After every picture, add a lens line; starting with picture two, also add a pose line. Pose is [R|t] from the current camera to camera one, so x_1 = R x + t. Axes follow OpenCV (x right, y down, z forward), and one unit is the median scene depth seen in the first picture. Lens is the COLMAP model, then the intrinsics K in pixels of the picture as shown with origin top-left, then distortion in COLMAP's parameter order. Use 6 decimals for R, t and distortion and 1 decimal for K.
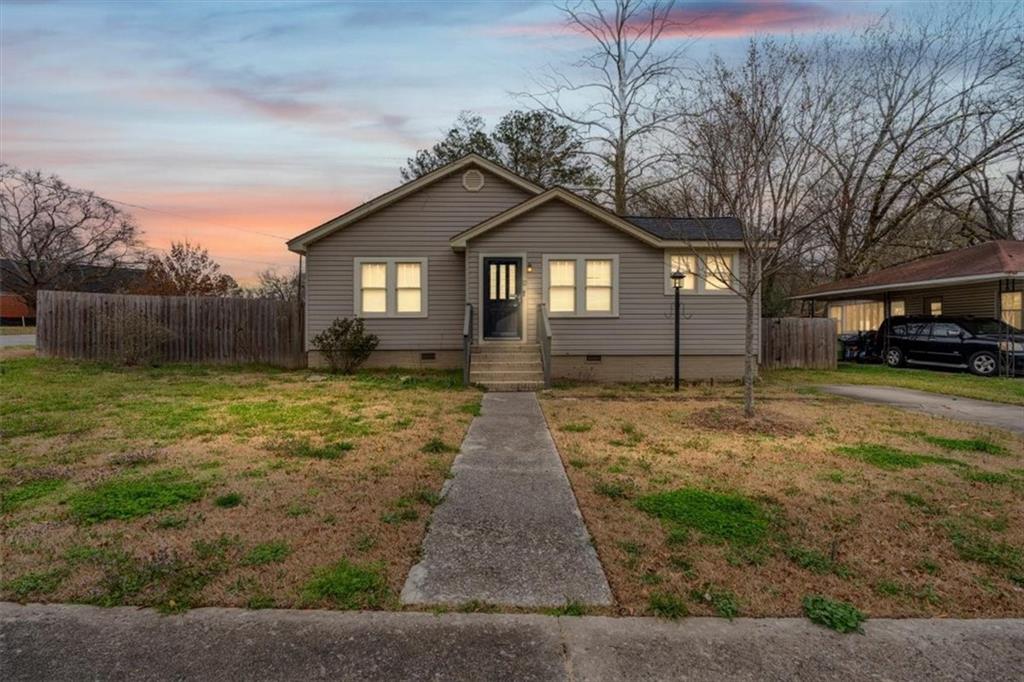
lens RADIAL K [[470.5, 0, 517.3], [0, 470.5, 336.1], [0, 0, 1]] dist [-0.003109, 0.001080]
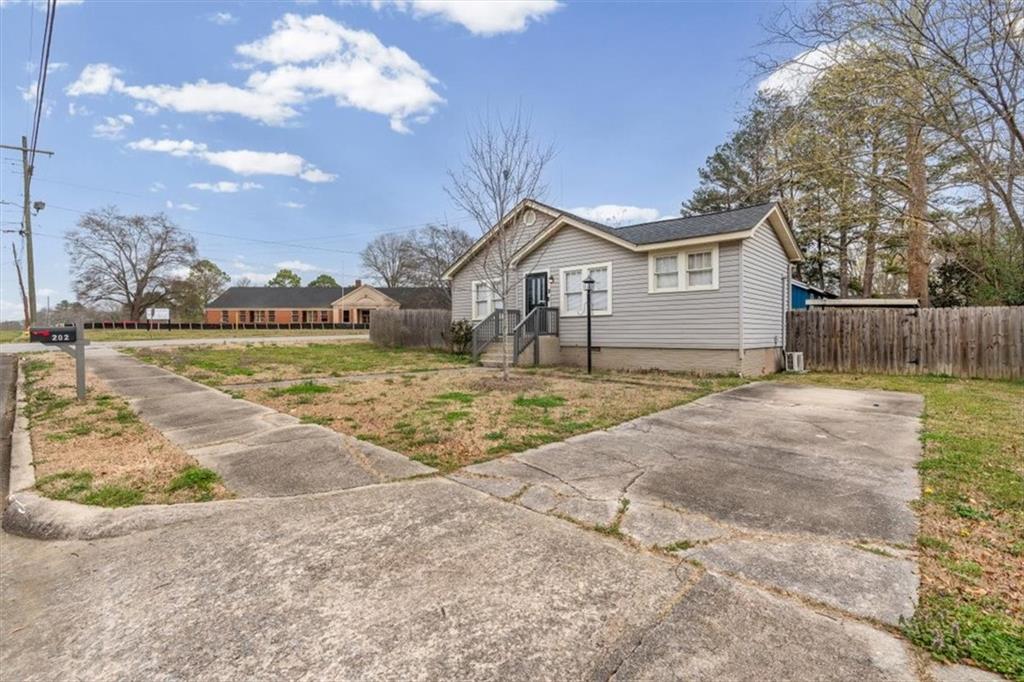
lens RADIAL K [[470.5, 0, 511.9], [0, 470.5, 340.5], [0, 0, 1]] dist [-0.003109, 0.001080]
pose [[0.706941, 0.012396, -0.707164, 0.634484], [-0.005407, 0.999912, 0.012122, 0.007973], [0.707252, -0.004746, 0.706946, -0.010803]]
